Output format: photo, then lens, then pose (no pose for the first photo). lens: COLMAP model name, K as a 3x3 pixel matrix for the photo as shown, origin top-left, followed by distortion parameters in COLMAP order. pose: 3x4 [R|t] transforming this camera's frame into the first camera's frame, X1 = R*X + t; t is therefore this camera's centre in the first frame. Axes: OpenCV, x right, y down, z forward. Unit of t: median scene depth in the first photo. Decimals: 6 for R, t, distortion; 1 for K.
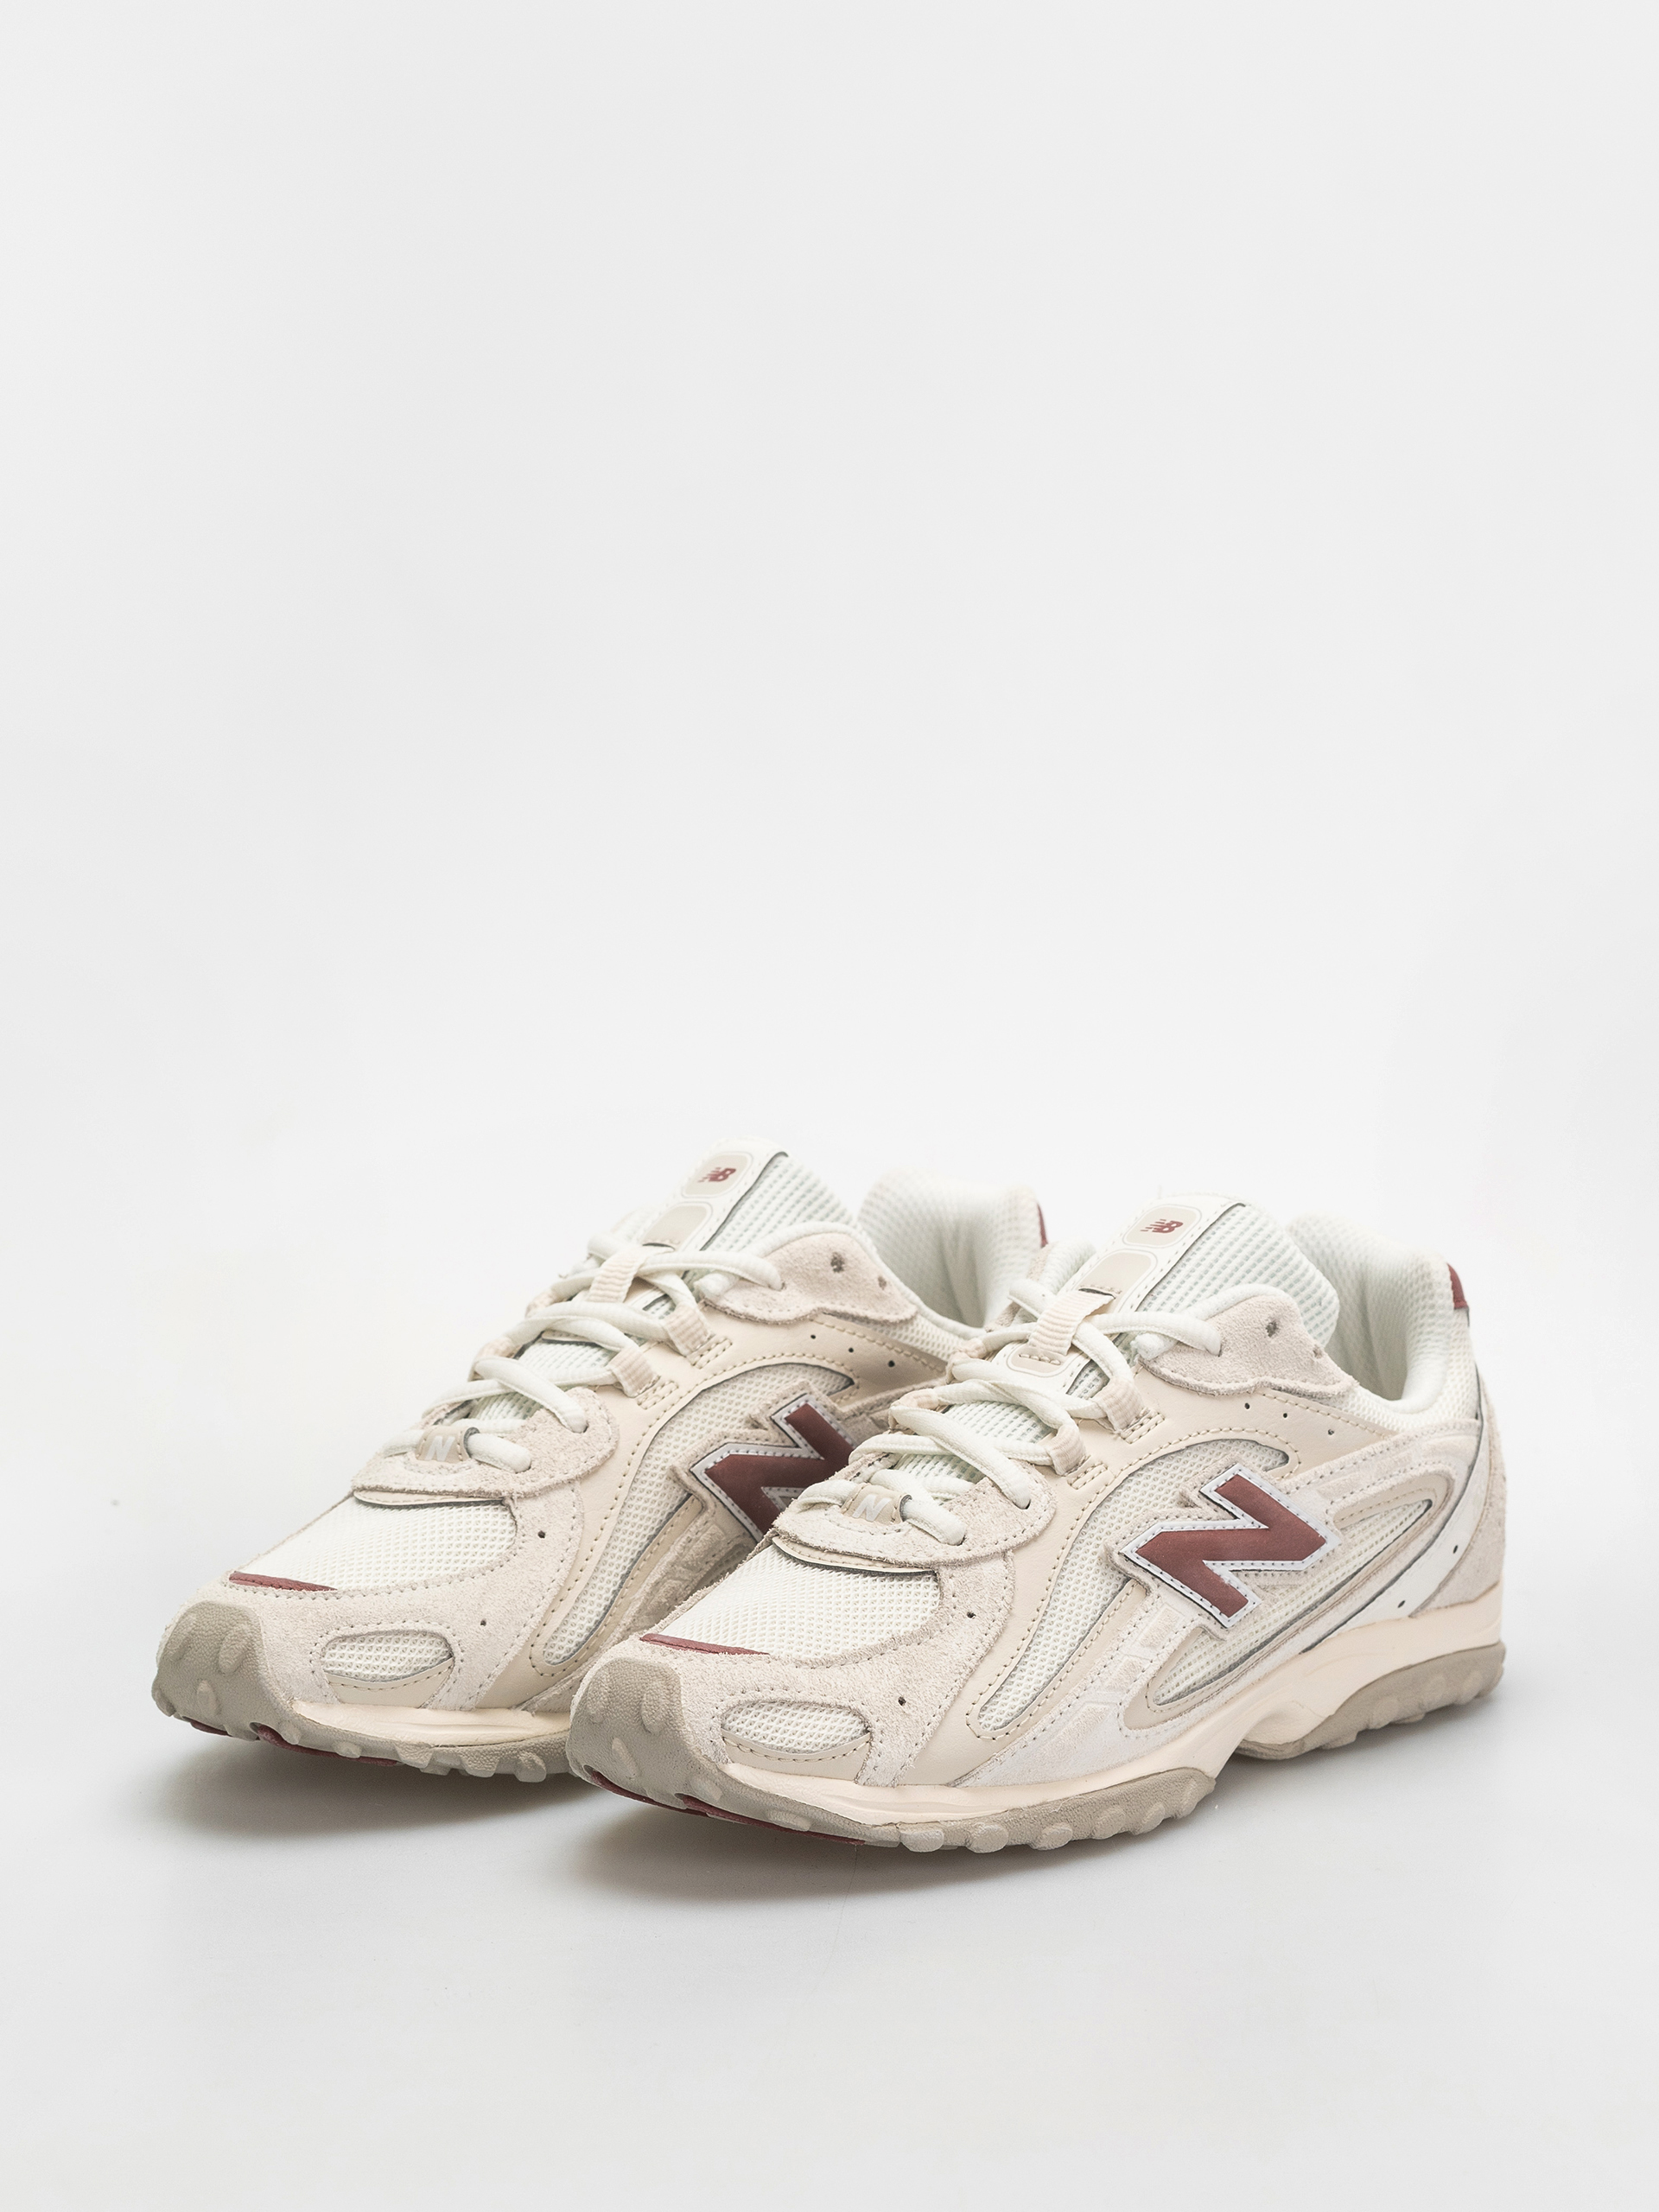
lens RADIAL K [[6253.4, 0, 832.2], [0, 6253.4, 1102.5], [0, 0, 1]] dist [0.167332, 0.000000]
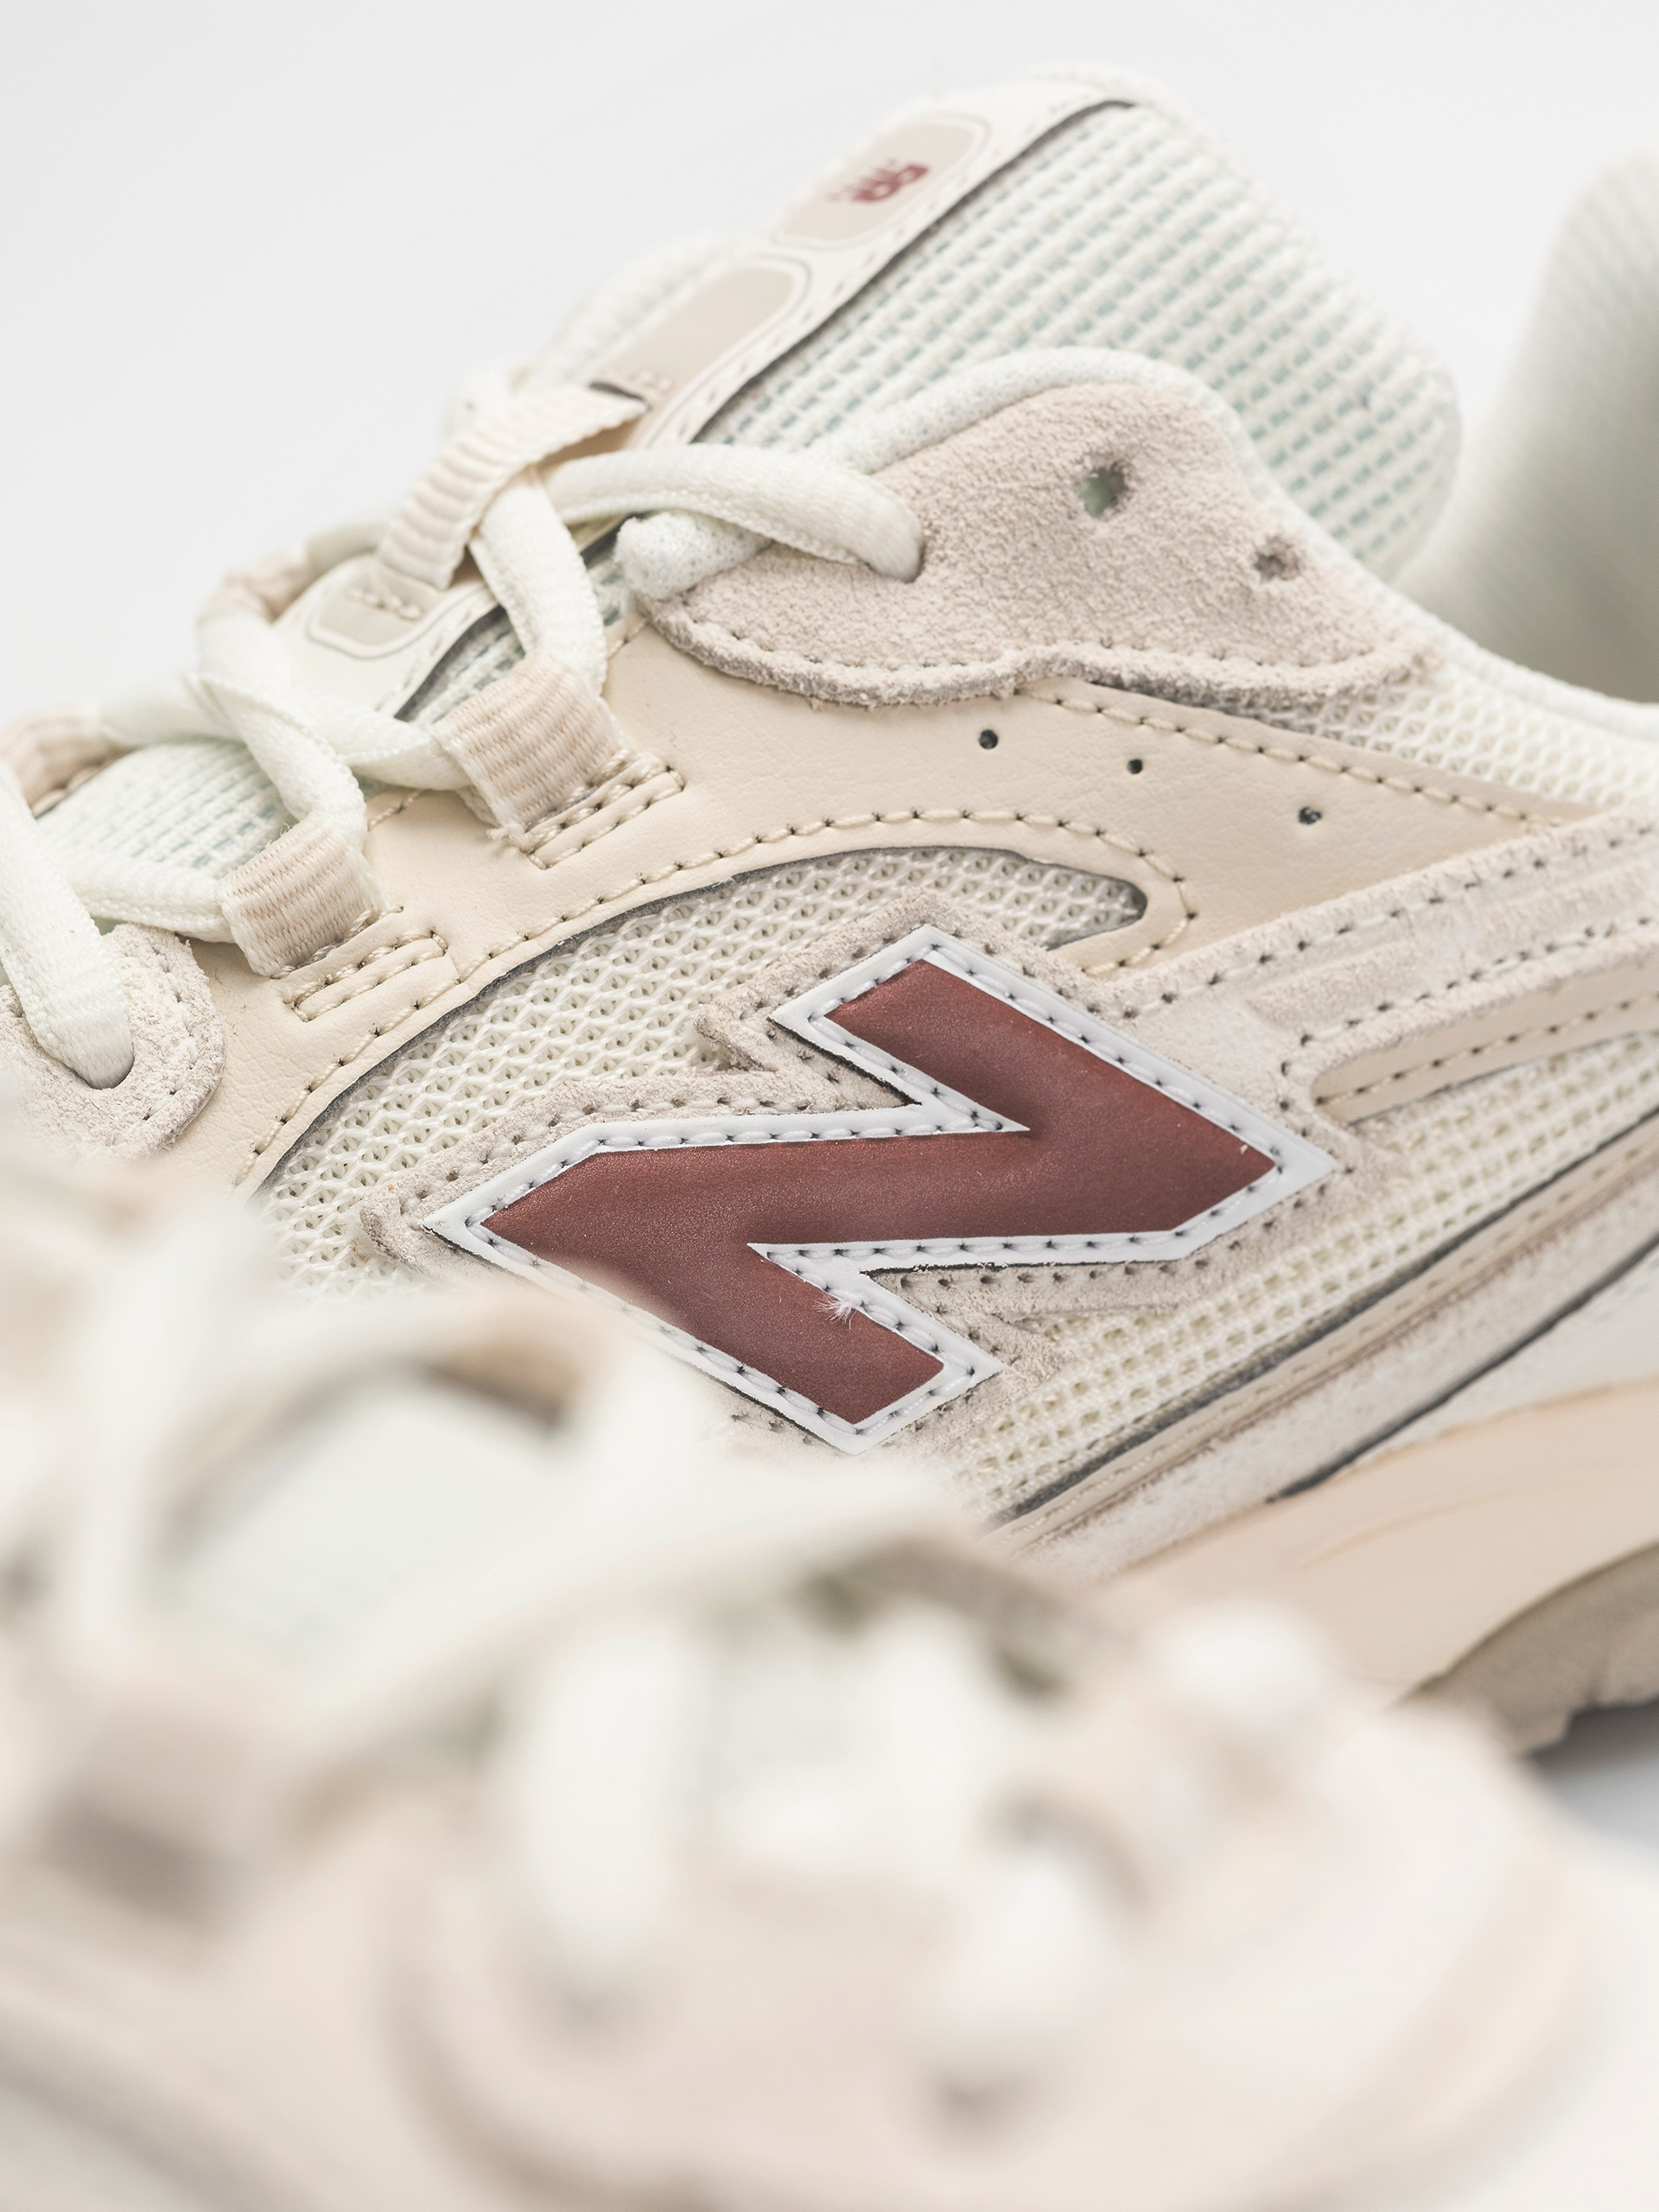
lens RADIAL K [[6253.4, 0, 825.0], [0, 6253.4, 1116.0], [0, 0, 1]] dist [0.167332, 0.000000]
pose [[0.926723, 0.009228, -0.375632, 0.176502], [0.036737, 0.992683, 0.115022, 0.031028], [0.373945, -0.120393, 0.919603, 0.708840]]
